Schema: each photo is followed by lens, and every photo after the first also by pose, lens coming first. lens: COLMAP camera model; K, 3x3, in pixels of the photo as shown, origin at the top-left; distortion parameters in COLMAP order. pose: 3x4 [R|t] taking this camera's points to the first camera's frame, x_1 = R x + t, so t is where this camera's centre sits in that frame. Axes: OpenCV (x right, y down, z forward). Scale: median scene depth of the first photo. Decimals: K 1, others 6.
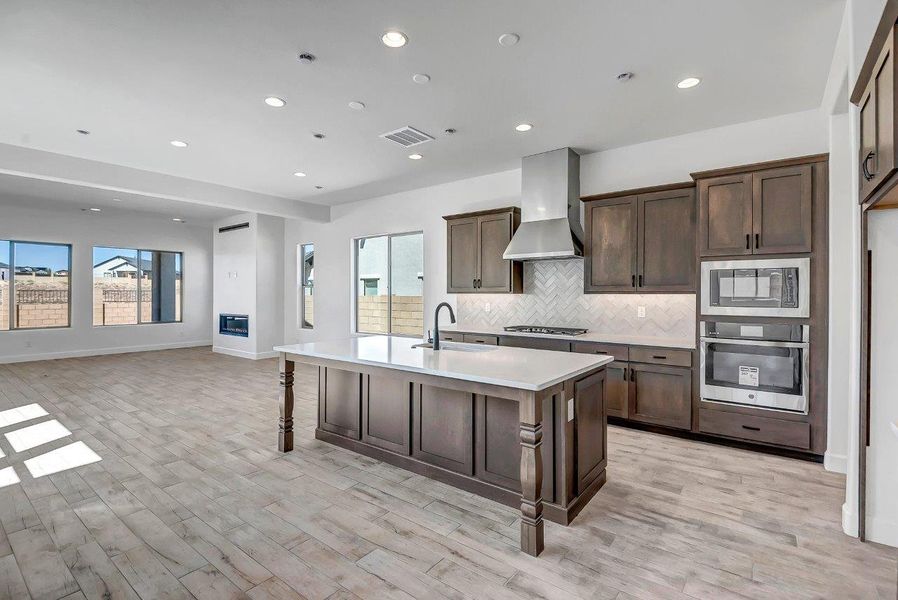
lens RADIAL K [[421.0, 0, 449.0], [0, 421.0, 300.0], [0, 0, 1]] dist [0.000636, 0.000014]
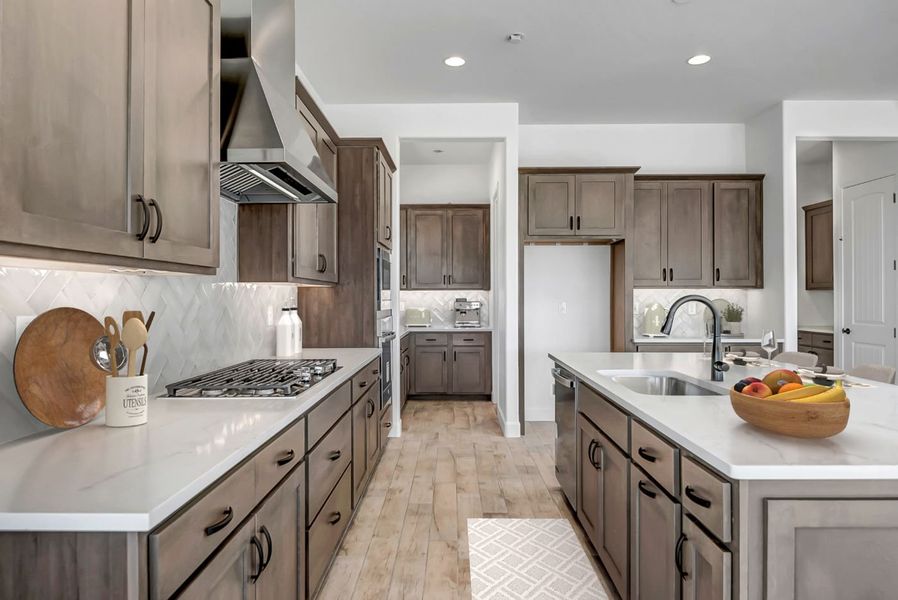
lens RADIAL K [[493.4, 0, 449.0], [0, 493.4, 300.0], [0, 0, 1]] dist [0.000907, 0.000089]
pose [[-0.588657, 0.010150, 0.808319, -0.362836], [0.010192, 0.999935, -0.005134, 0.012697], [-0.808319, 0.005216, -0.588722, 1.773975]]
